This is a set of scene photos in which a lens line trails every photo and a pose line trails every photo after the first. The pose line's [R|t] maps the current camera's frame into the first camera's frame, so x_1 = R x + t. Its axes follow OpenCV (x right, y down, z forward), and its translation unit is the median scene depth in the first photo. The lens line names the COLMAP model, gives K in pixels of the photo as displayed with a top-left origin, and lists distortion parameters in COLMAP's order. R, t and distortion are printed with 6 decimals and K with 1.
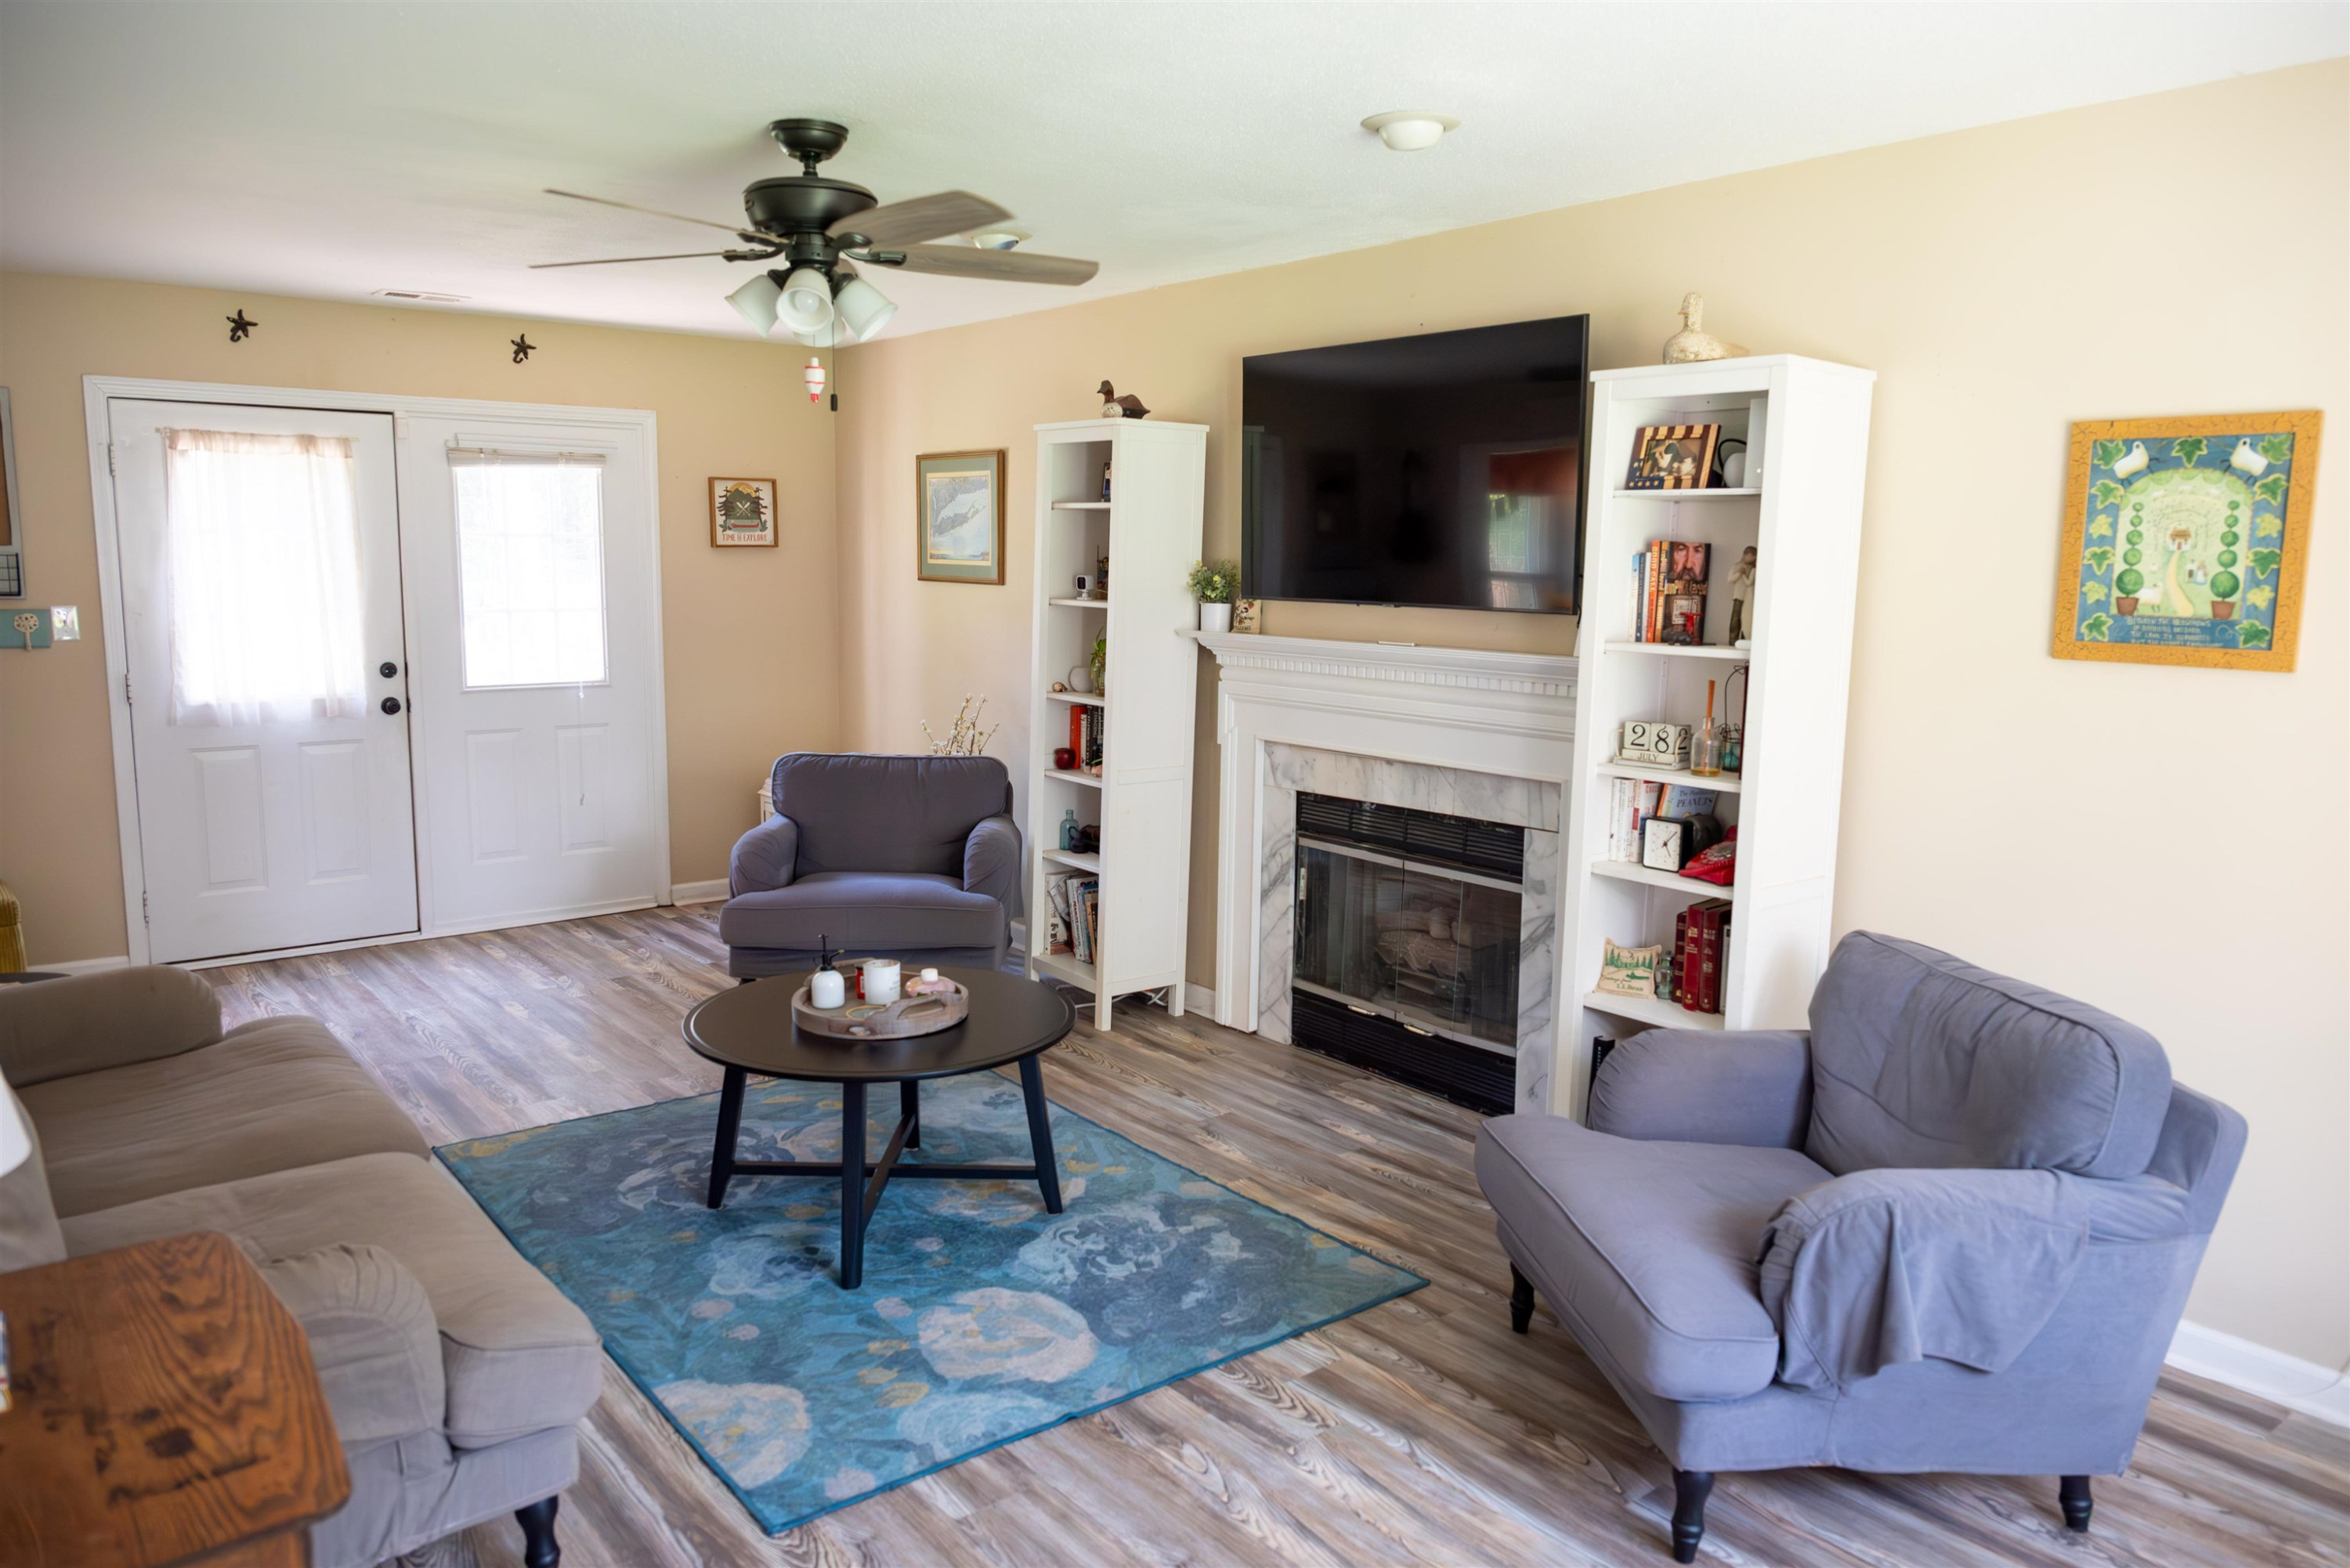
lens RADIAL K [[1603.3, 0, 1167.4], [0, 1603.3, 813.5], [0, 0, 1]] dist [-0.003964, 0.000300]
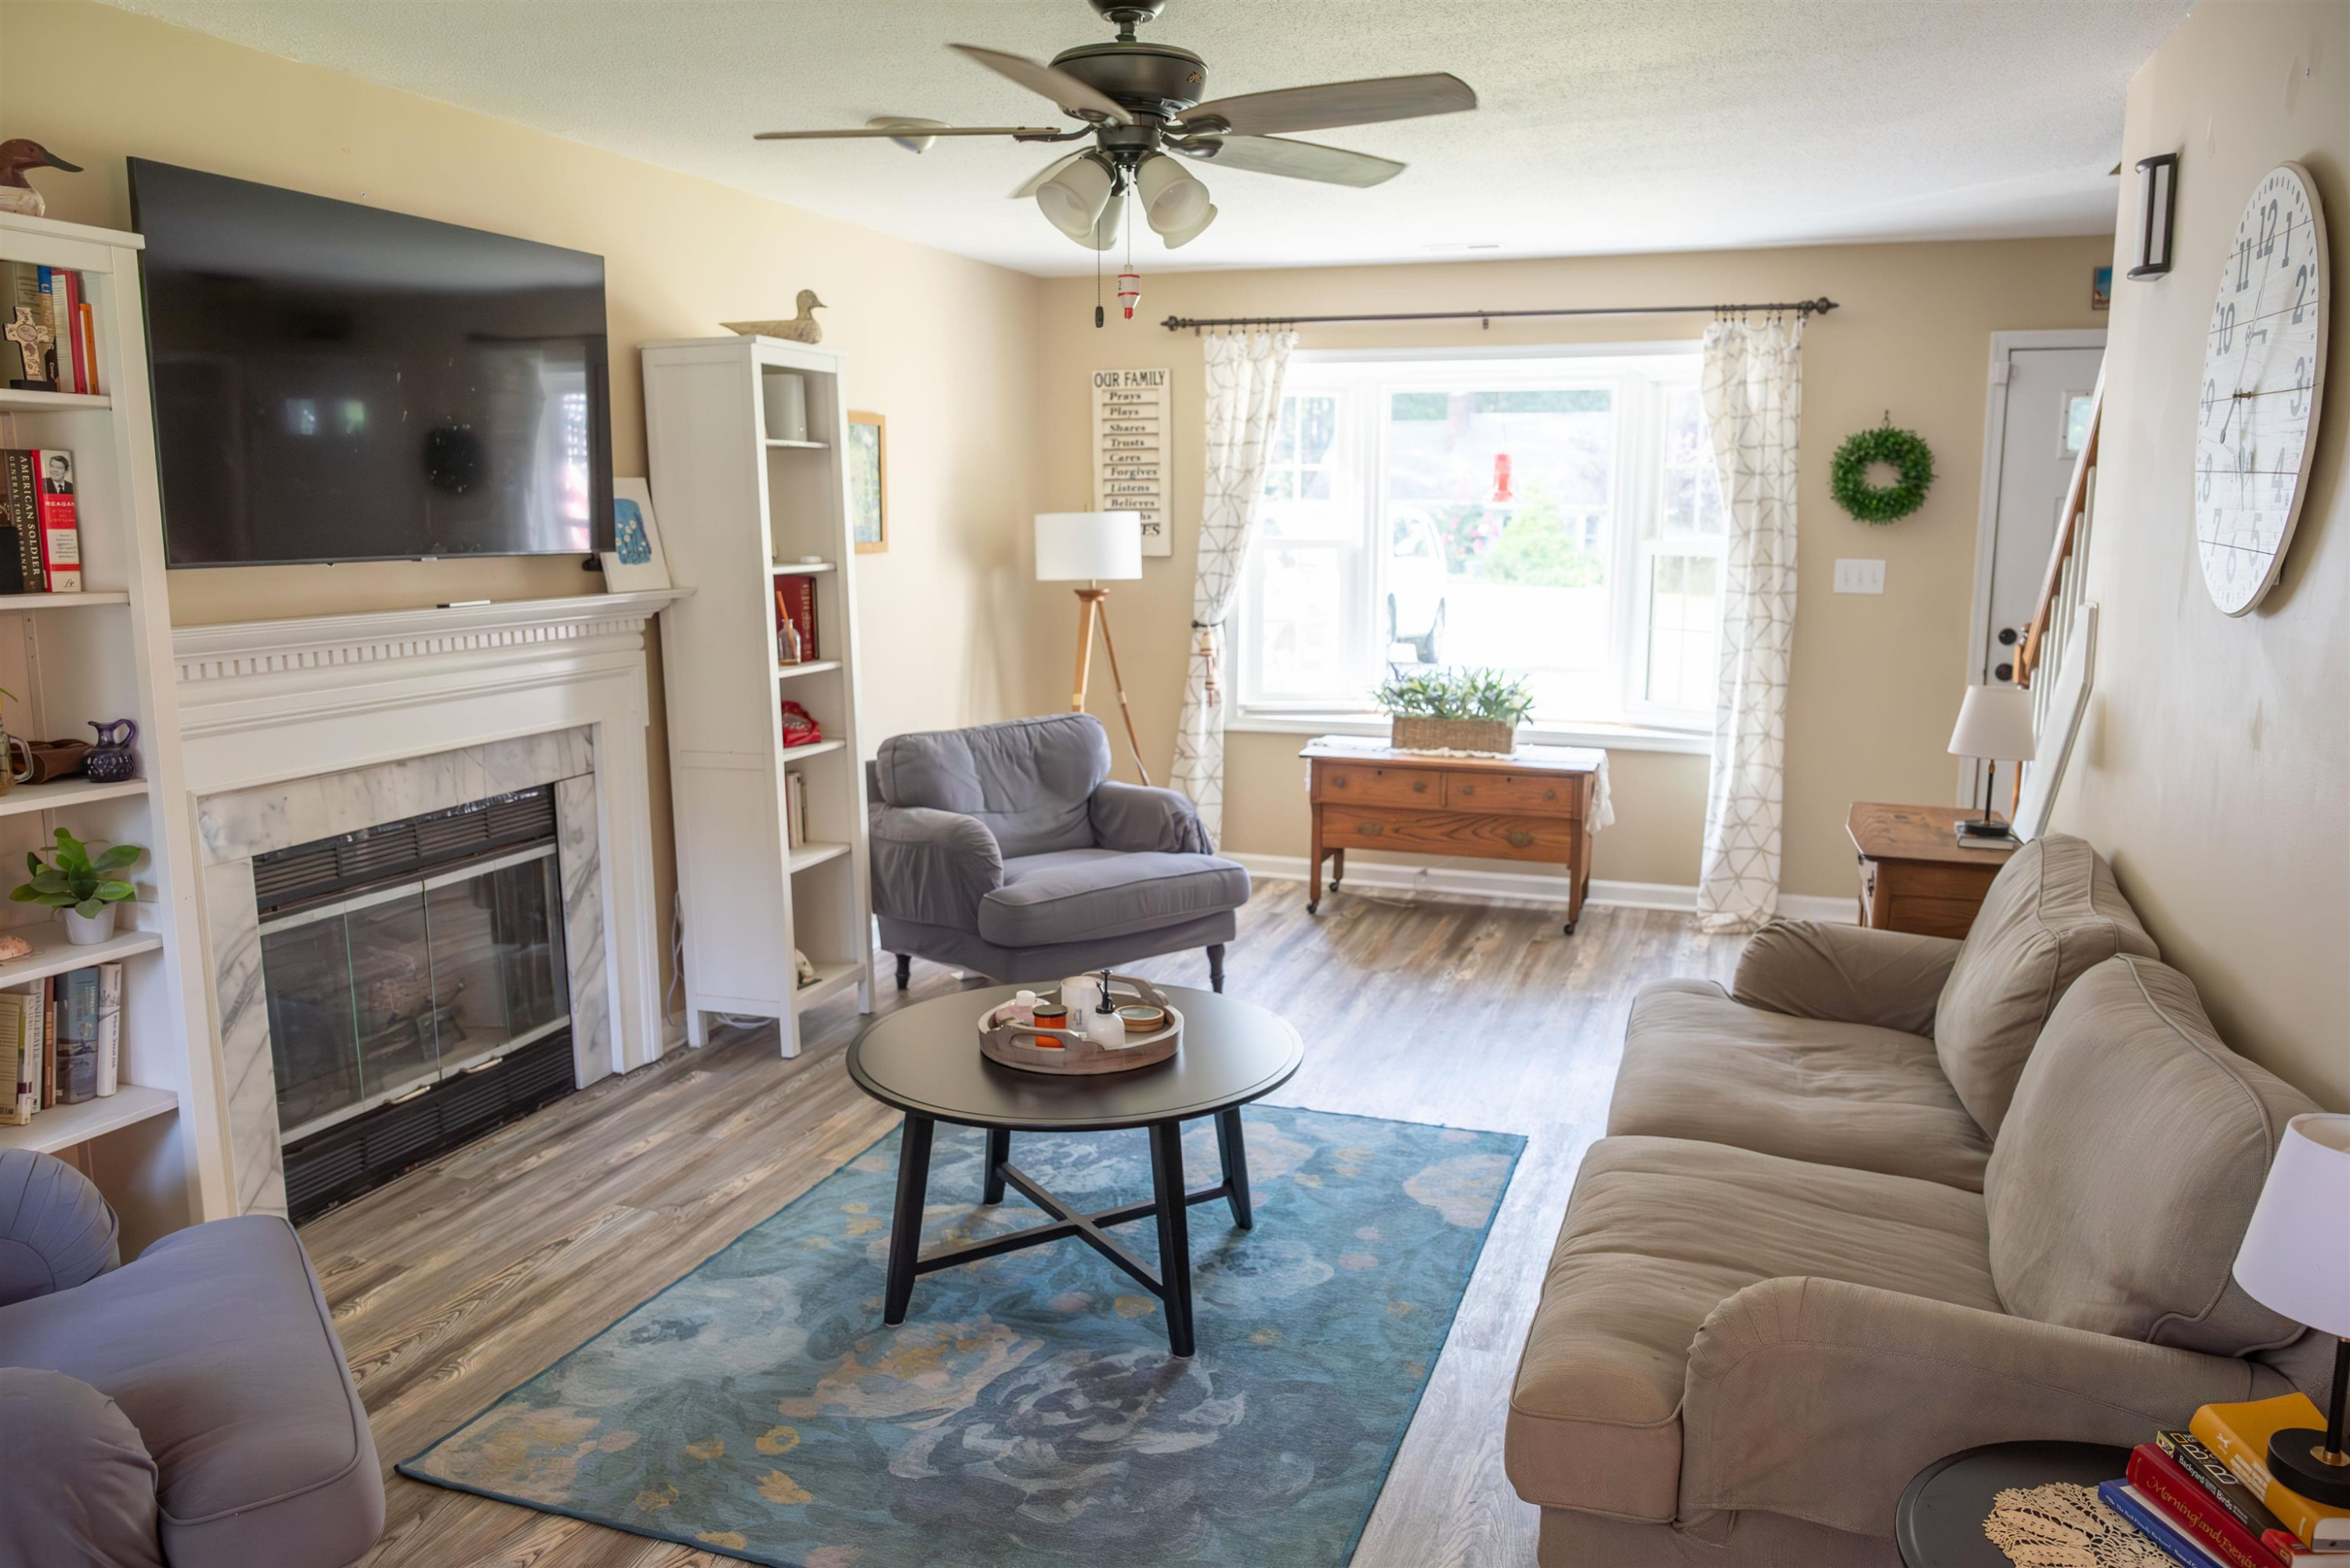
lens RADIAL K [[1702.0, 0, 1215.2], [0, 1702.0, 742.7], [0, 0, 1]] dist [-0.003673, -0.001086]
pose [[-0.551767, -0.130649, 0.823701, -0.822296], [0.122614, 0.964214, 0.235071, -0.203483], [-0.824936, 0.230701, -0.516002, 1.190818]]
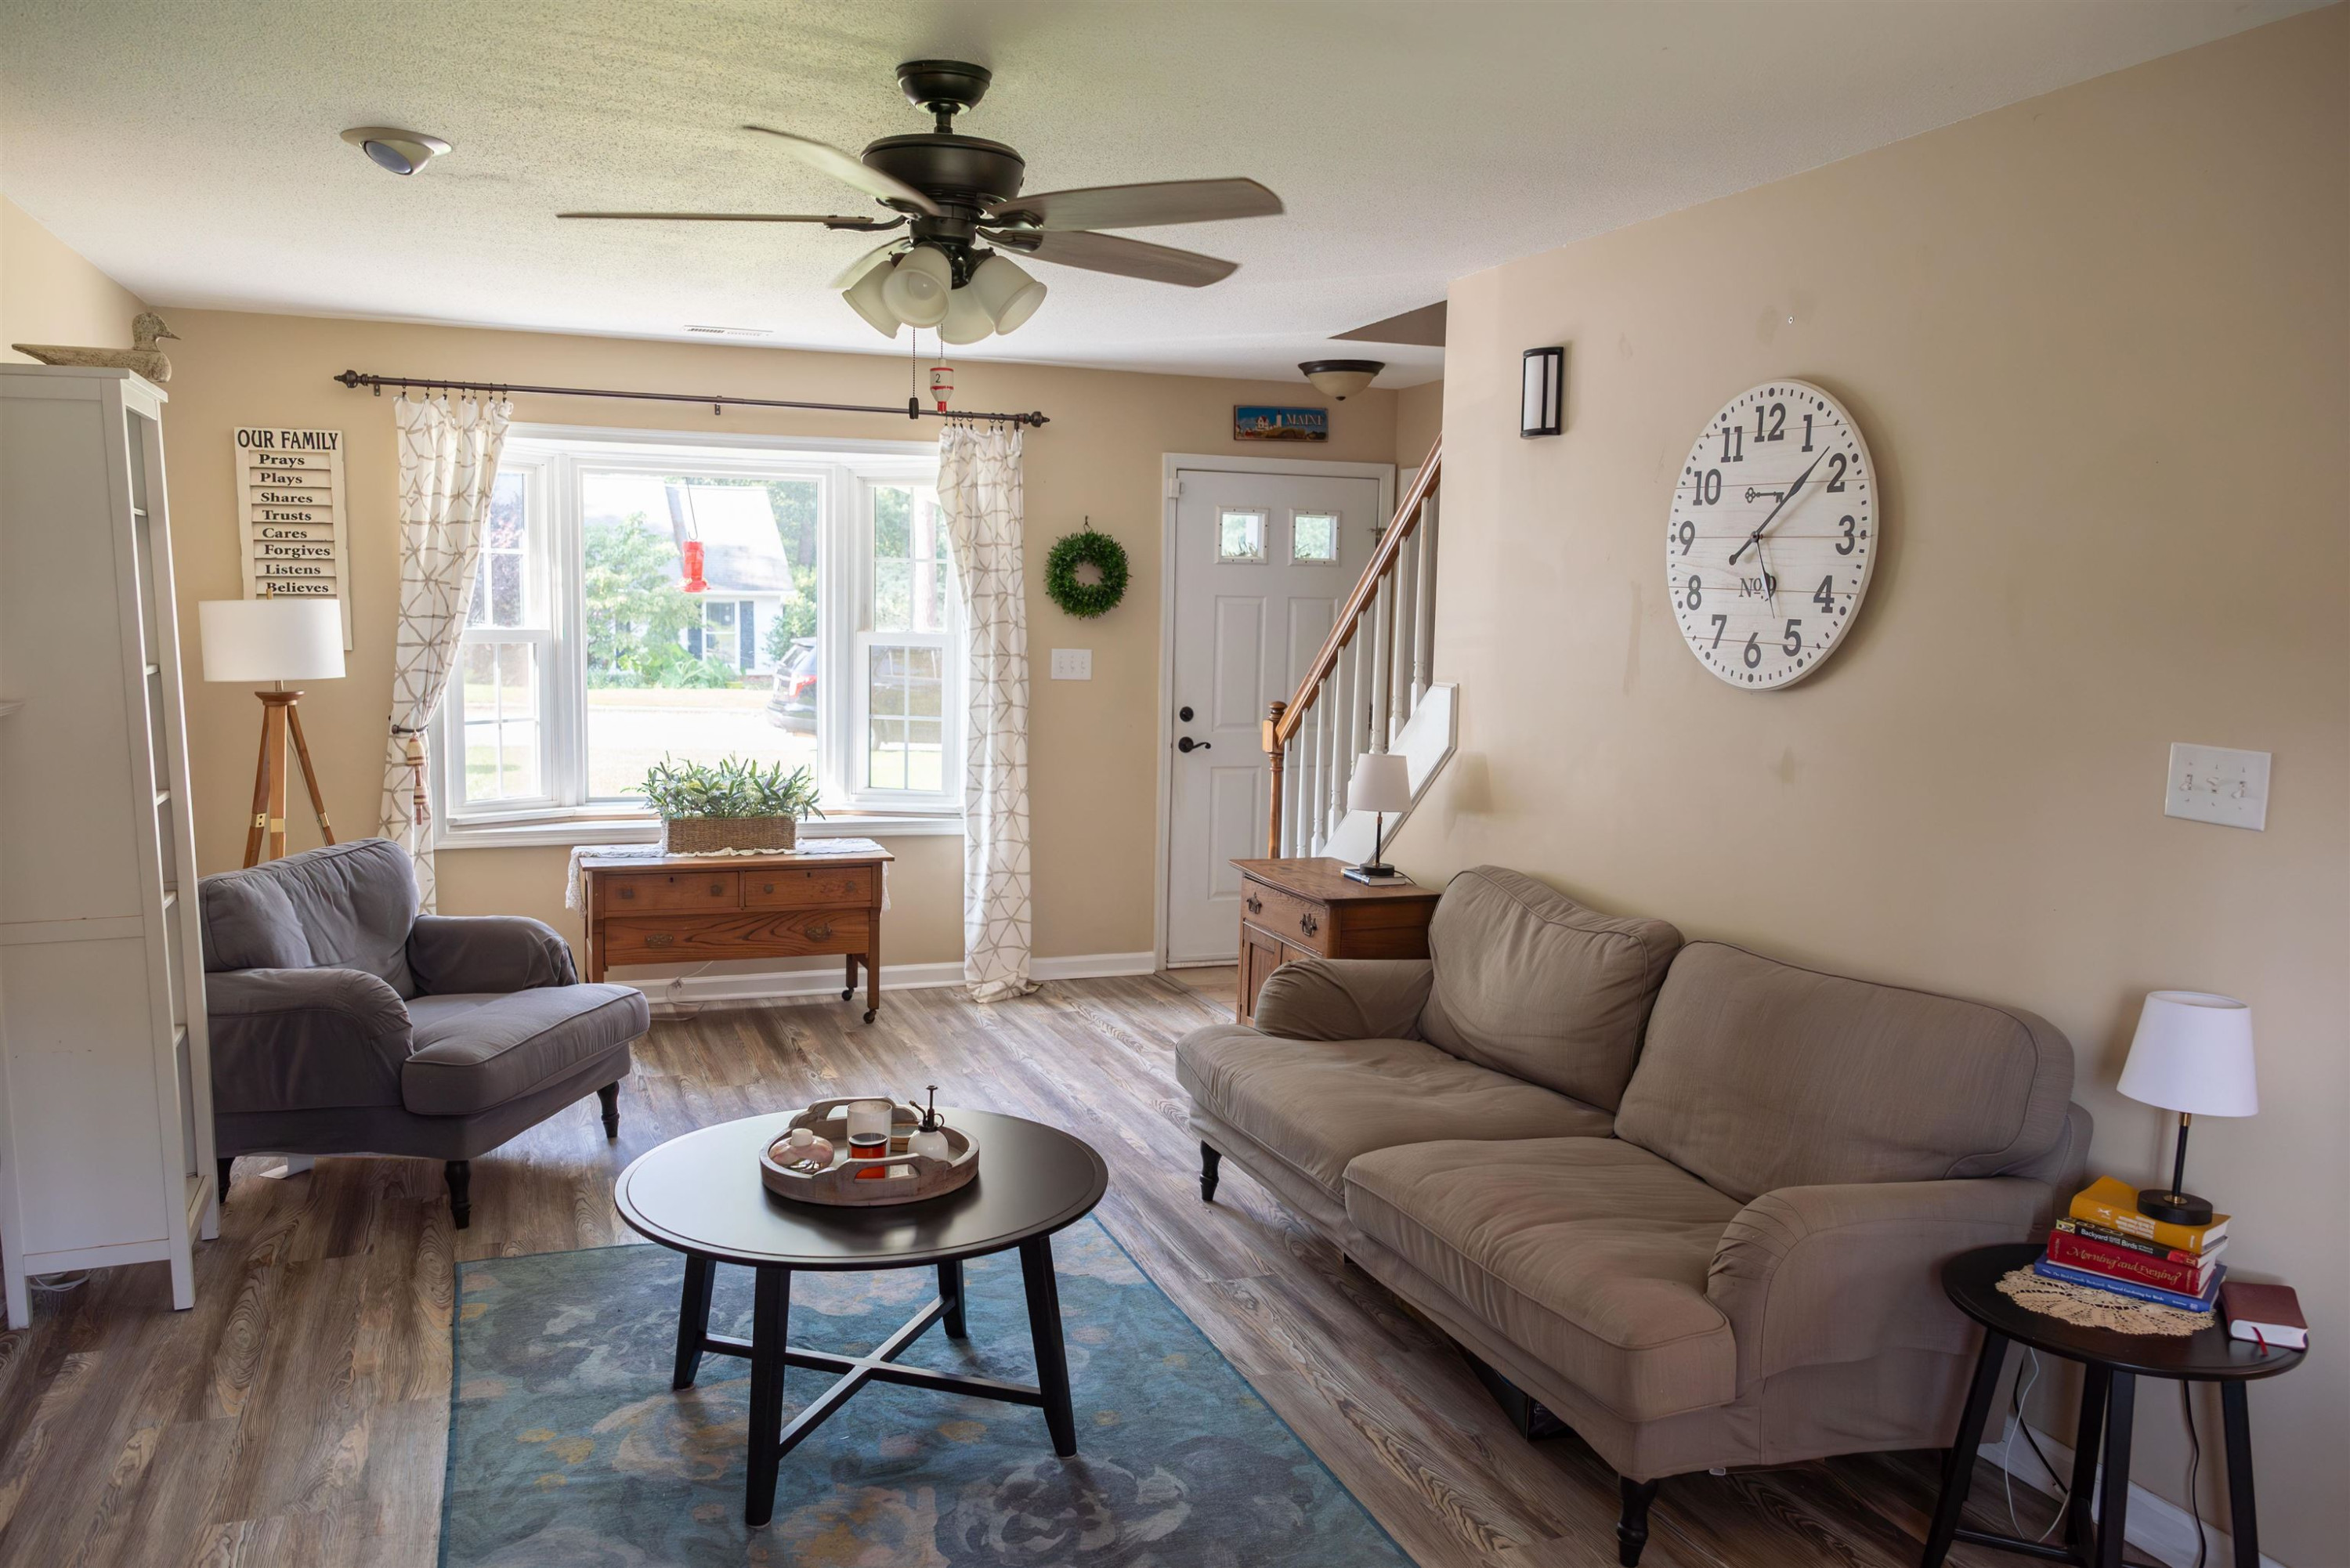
lens RADIAL K [[1758.9, 0, 1175.0], [0, 1758.9, 784.0], [0, 0, 1]] dist [-0.002335, 0.001561]
pose [[-0.954760, -0.059920, 0.291279, -0.495389], [0.017945, 0.966096, 0.257559, -0.249634], [-0.296836, 0.251134, -0.921314, 1.491186]]
